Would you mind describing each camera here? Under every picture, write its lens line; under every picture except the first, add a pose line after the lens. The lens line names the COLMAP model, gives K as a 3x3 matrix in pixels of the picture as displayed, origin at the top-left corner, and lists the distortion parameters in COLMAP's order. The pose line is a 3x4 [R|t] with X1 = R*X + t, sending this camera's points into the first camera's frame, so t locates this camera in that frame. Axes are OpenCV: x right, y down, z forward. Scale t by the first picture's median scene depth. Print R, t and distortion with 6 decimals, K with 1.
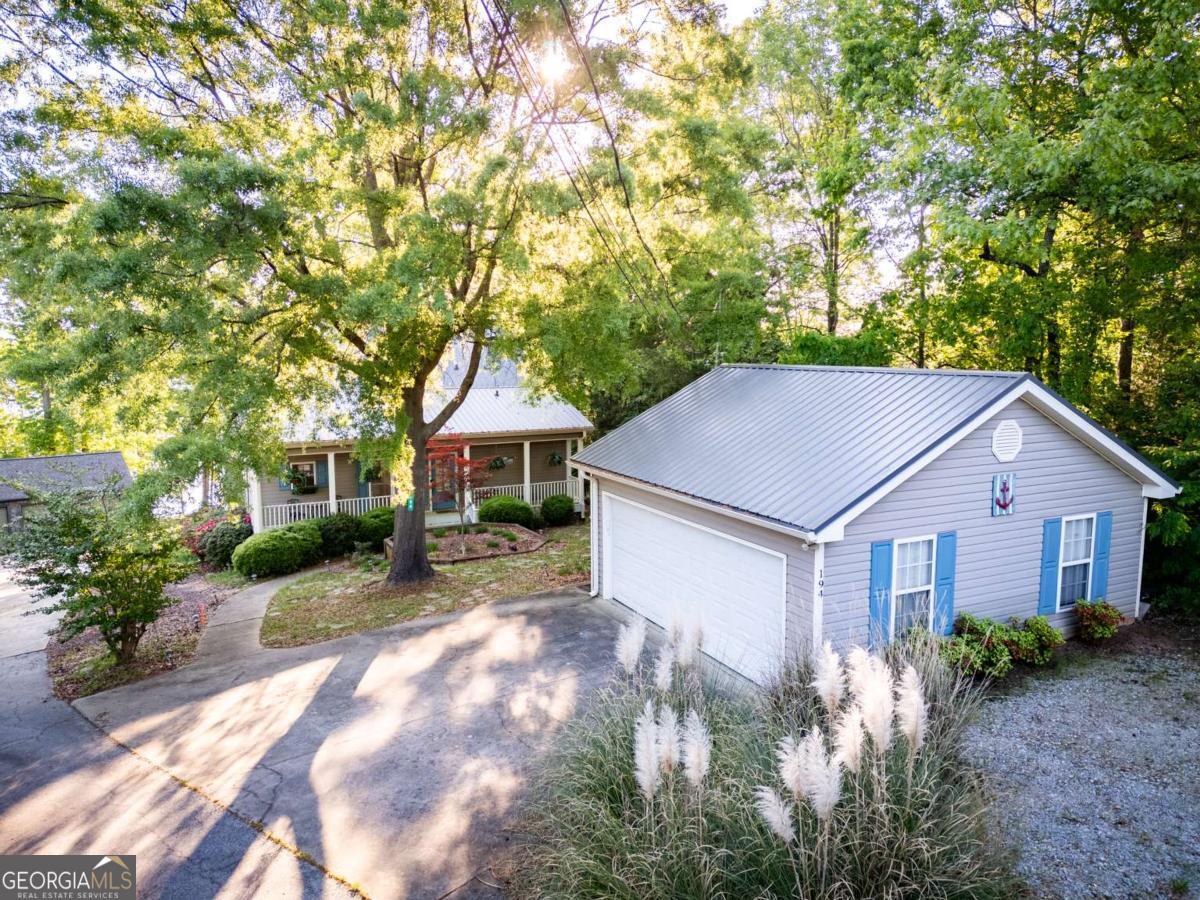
lens RADIAL K [[829.4, 0, 605.7], [0, 829.4, 445.3], [0, 0, 1]] dist [0.107530, -0.118709]
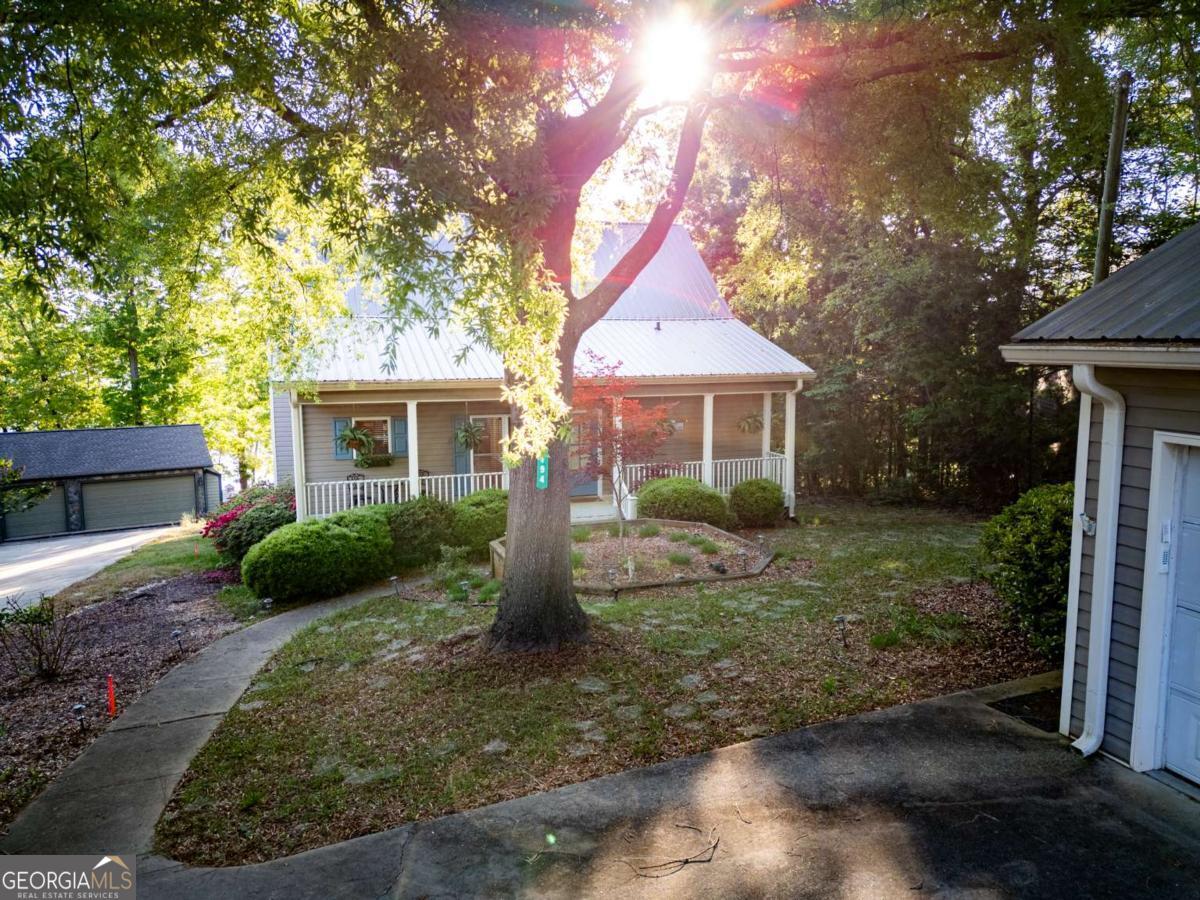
lens RADIAL K [[829.4, 0, 605.7], [0, 829.4, 445.3], [0, 0, 1]] dist [0.107530, -0.118709]
pose [[0.991260, 0.015813, -0.130972, -0.118146], [-0.015401, 0.999873, 0.004158, 0.044002], [0.131021, -0.002105, 0.991377, 0.467648]]
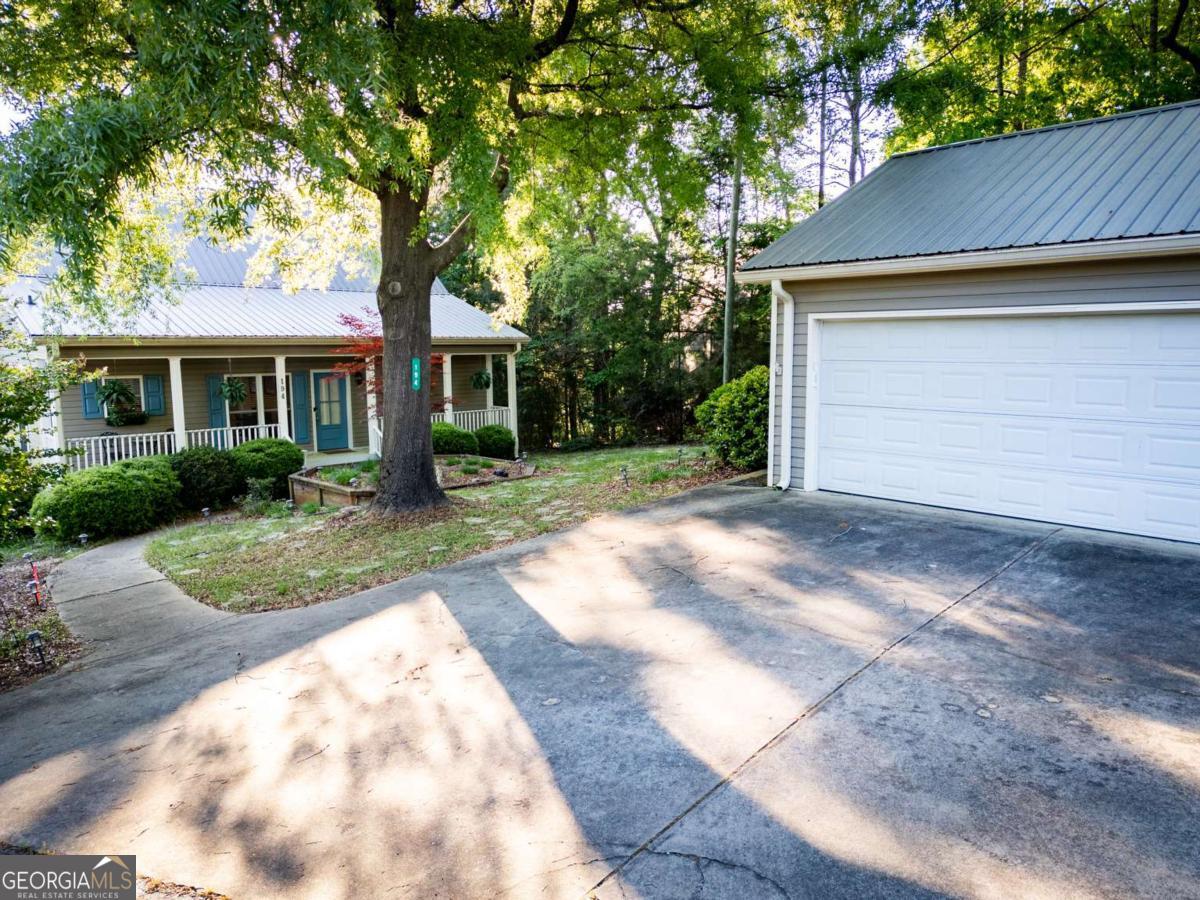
lens RADIAL K [[829.4, 0, 605.7], [0, 829.4, 445.3], [0, 0, 1]] dist [0.107530, -0.118709]
pose [[0.955804, -0.039545, 0.291332, -0.237749], [0.039156, 0.999207, 0.007169, 0.101548], [-0.291384, 0.004556, 0.956595, 0.318854]]
